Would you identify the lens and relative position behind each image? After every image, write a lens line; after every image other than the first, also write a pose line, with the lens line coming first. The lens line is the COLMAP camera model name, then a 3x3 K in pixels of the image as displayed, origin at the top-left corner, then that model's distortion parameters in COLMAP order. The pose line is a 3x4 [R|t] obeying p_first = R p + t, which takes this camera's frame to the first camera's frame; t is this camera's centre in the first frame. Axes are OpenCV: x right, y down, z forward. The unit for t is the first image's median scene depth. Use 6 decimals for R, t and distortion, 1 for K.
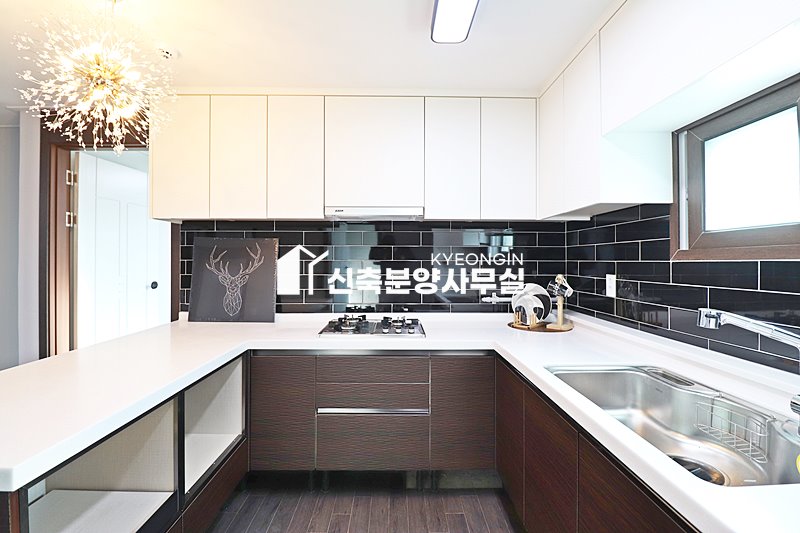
lens RADIAL K [[371.8, 0, 396.0], [0, 371.8, 261.2], [0, 0, 1]] dist [0.000757, -0.014912]
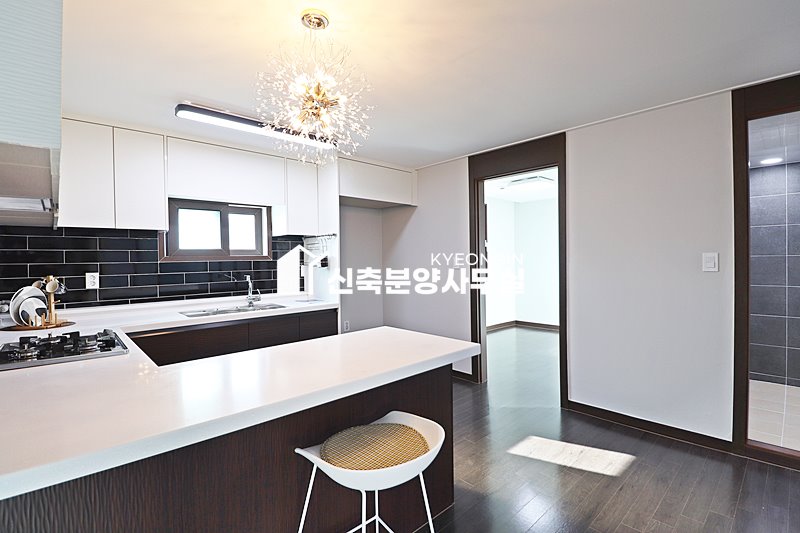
lens RADIAL K [[371.8, 0, 396.0], [0, 371.8, 261.2], [0, 0, 1]] dist [0.000757, -0.014912]
pose [[-0.670592, 0.000370, 0.741826, -1.184080], [0.014484, 0.999816, 0.012595, -0.008939], [-0.741685, 0.019191, -0.670474, 1.068440]]
